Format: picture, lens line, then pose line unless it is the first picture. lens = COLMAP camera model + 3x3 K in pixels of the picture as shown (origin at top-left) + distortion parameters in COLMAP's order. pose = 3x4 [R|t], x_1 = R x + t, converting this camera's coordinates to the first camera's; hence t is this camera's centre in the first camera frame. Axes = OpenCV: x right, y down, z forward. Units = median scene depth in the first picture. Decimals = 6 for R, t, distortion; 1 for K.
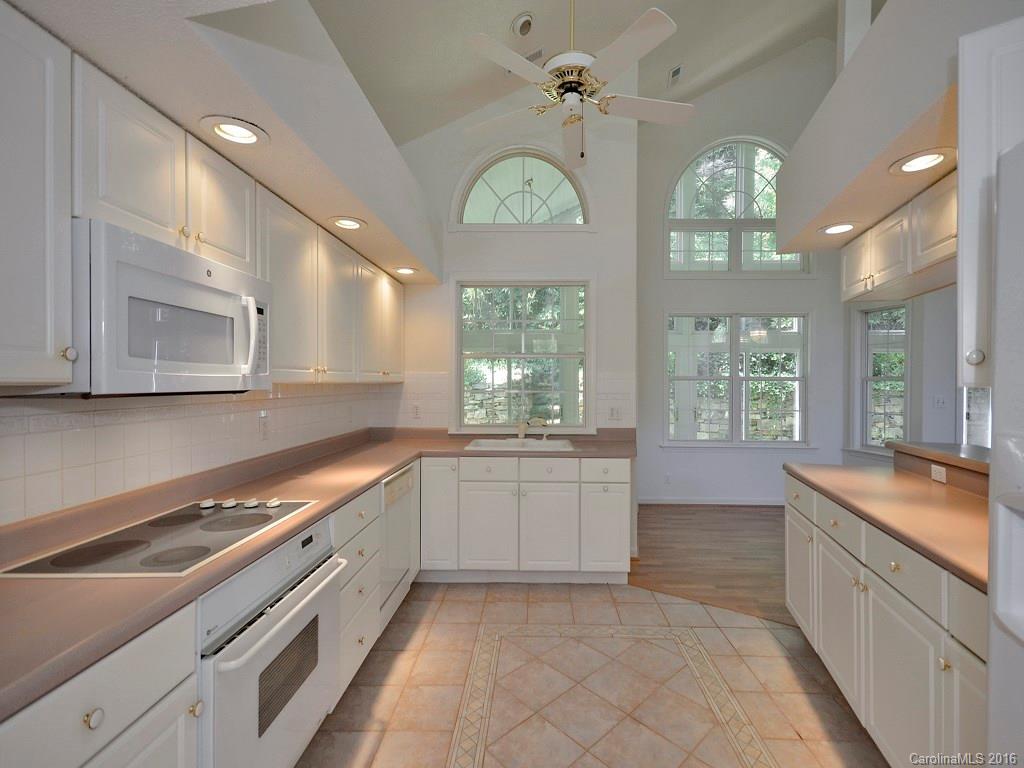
lens RADIAL K [[468.3, 0, 519.3], [0, 468.3, 385.0], [0, 0, 1]] dist [0.003934, 0.000258]
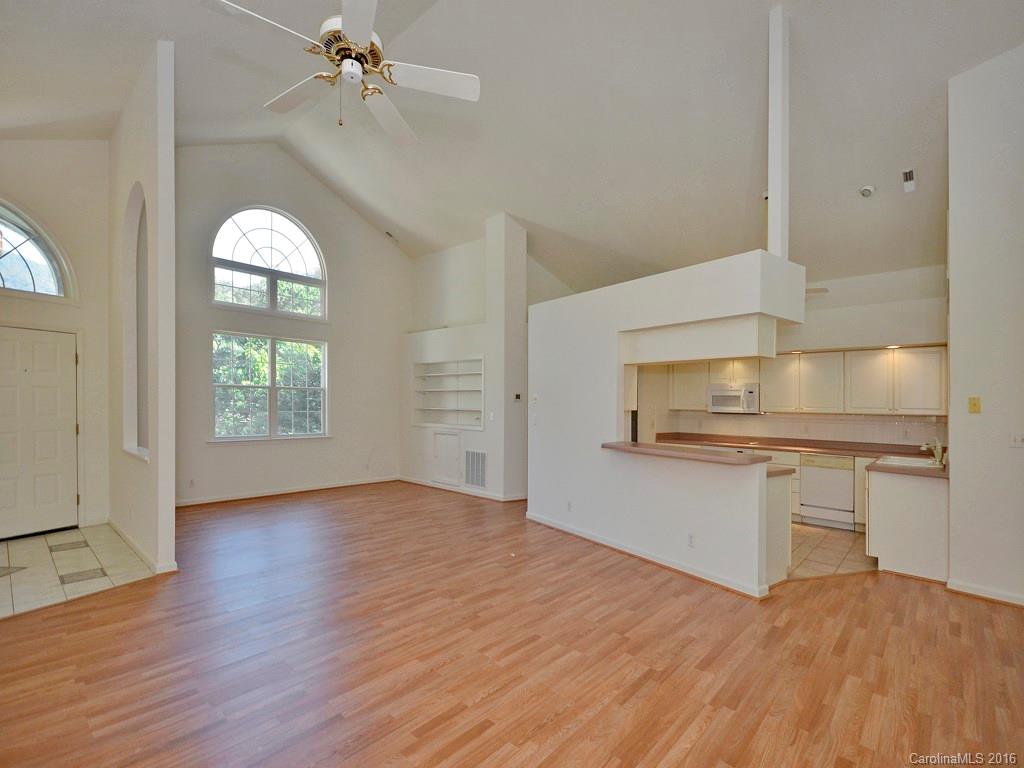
lens RADIAL K [[469.5, 0, 506.6], [0, 469.5, 404.1], [0, 0, 1]] dist [0.002245, 0.000120]
pose [[-0.663608, -0.009137, -0.748025, 2.960856], [-0.024314, 0.999661, 0.009359, -0.041403], [0.747685, 0.024398, -0.663605, 1.681018]]
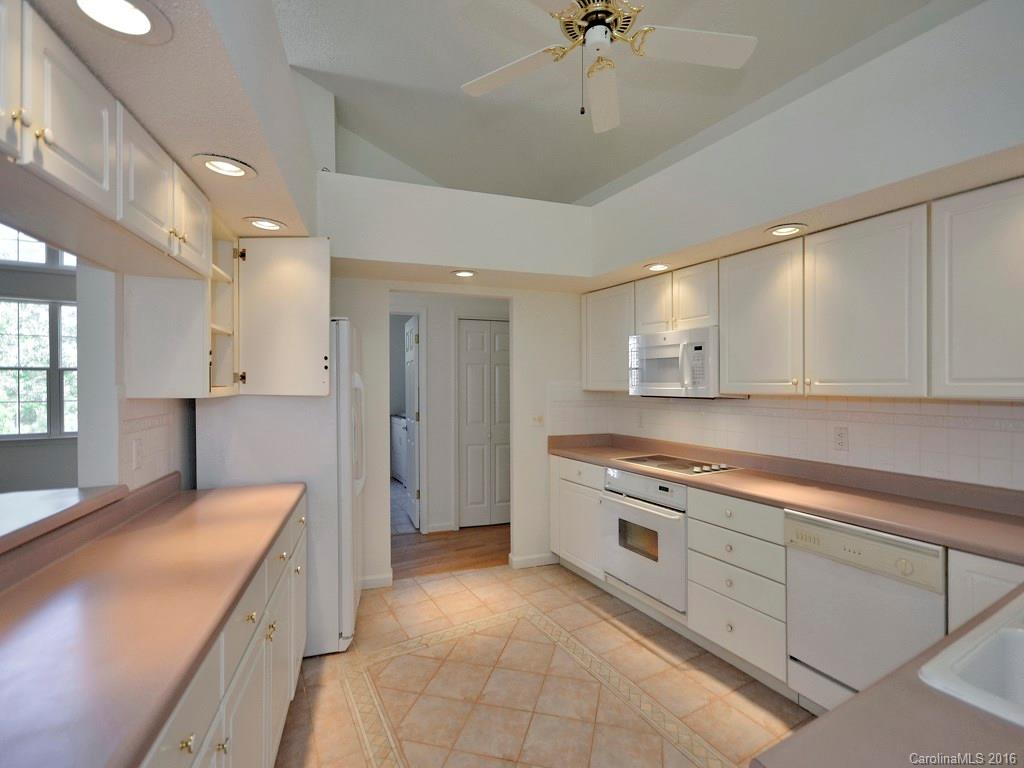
lens RADIAL K [[468.3, 0, 519.3], [0, 468.3, 385.0], [0, 0, 1]] dist [0.003934, 0.000258]
pose [[-0.851180, 0.003481, -0.524862, 0.669875], [-0.003677, 0.999914, 0.012595, -0.040671], [0.524861, 0.012651, -0.851094, 1.678616]]
